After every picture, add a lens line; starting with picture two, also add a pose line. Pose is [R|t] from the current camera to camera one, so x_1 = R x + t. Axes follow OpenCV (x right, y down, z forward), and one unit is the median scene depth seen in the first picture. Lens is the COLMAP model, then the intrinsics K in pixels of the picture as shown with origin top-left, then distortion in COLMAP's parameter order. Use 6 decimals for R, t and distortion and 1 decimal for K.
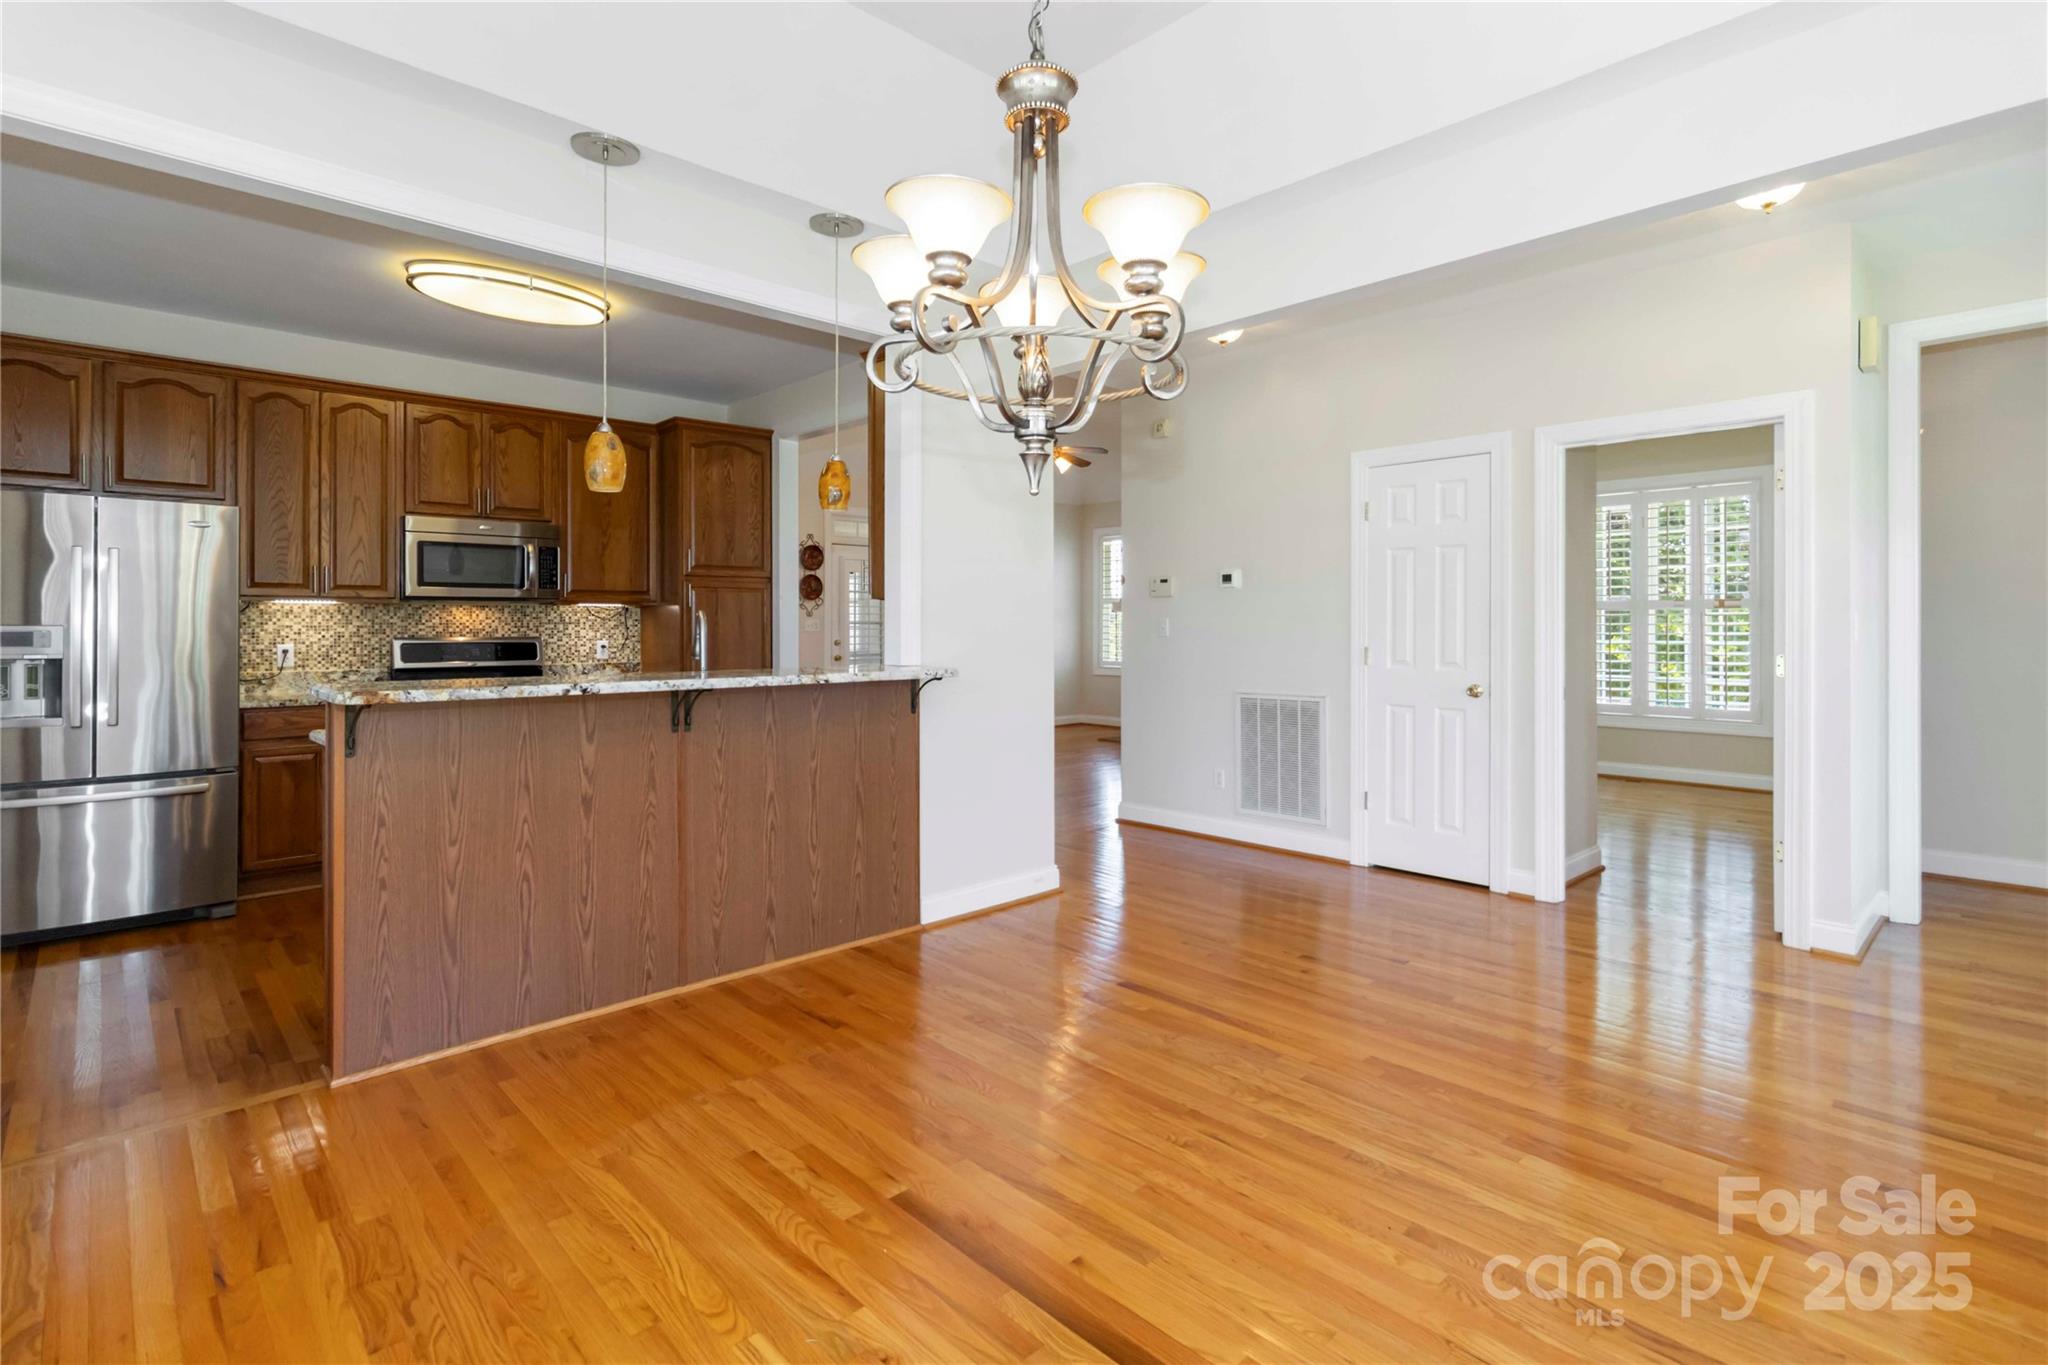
lens RADIAL K [[979.4, 0, 1019.1], [0, 979.4, 638.3], [0, 0, 1]] dist [0.002246, -0.000308]
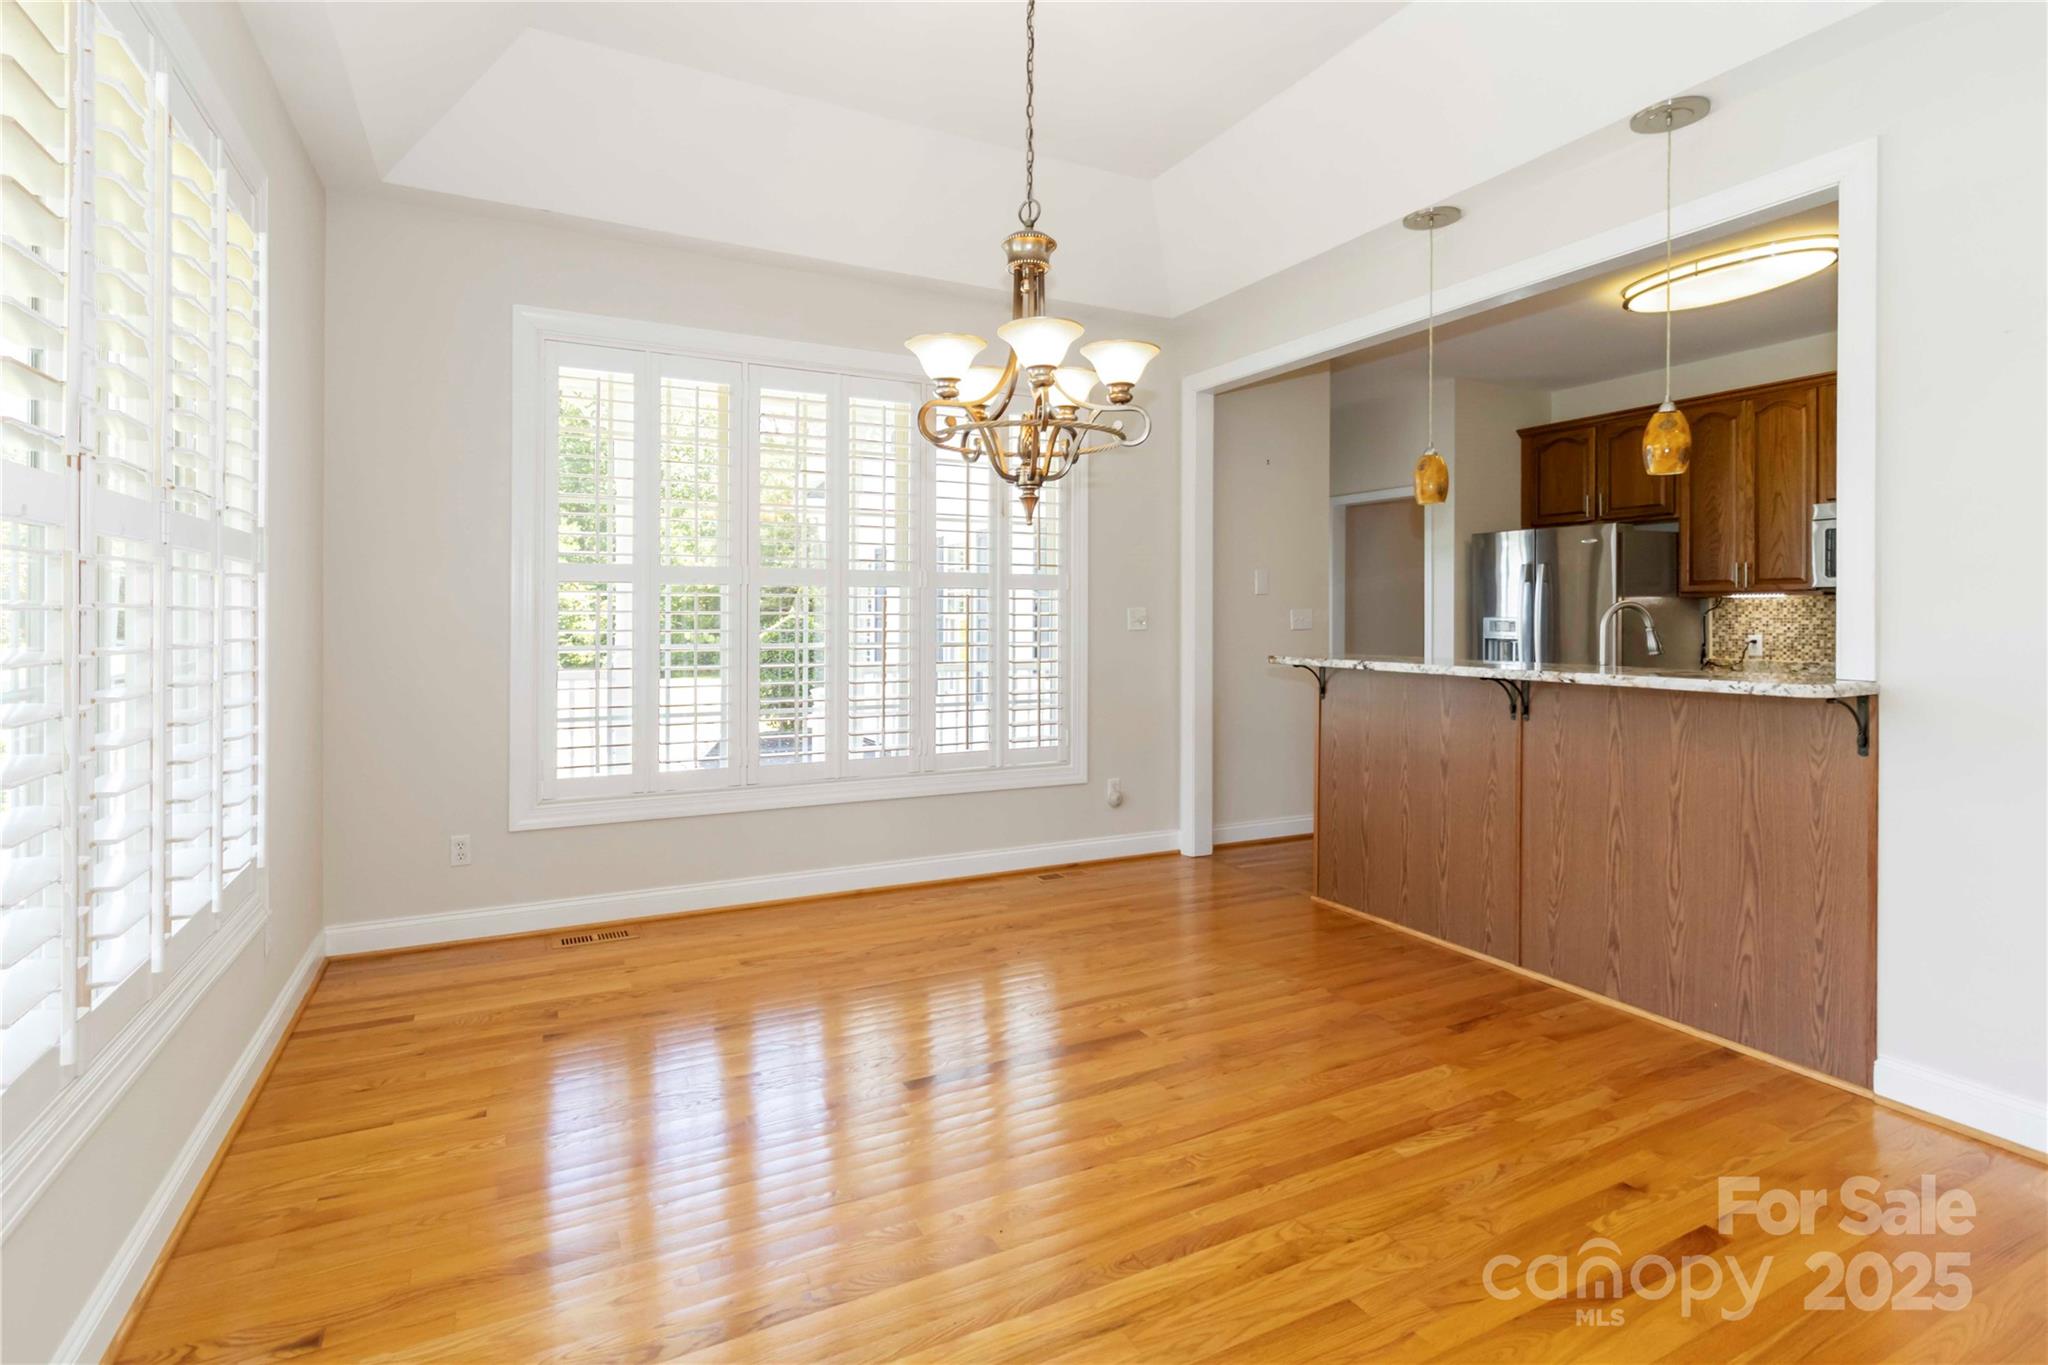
lens RADIAL K [[979.4, 0, 1019.1], [0, 979.4, 638.3], [0, 0, 1]] dist [0.002246, -0.000308]
pose [[-0.280436, 0.020211, -0.959660, 0.768857], [-0.013970, 0.999586, 0.025134, -0.009163], [0.959771, 0.020455, -0.280038, 0.755724]]
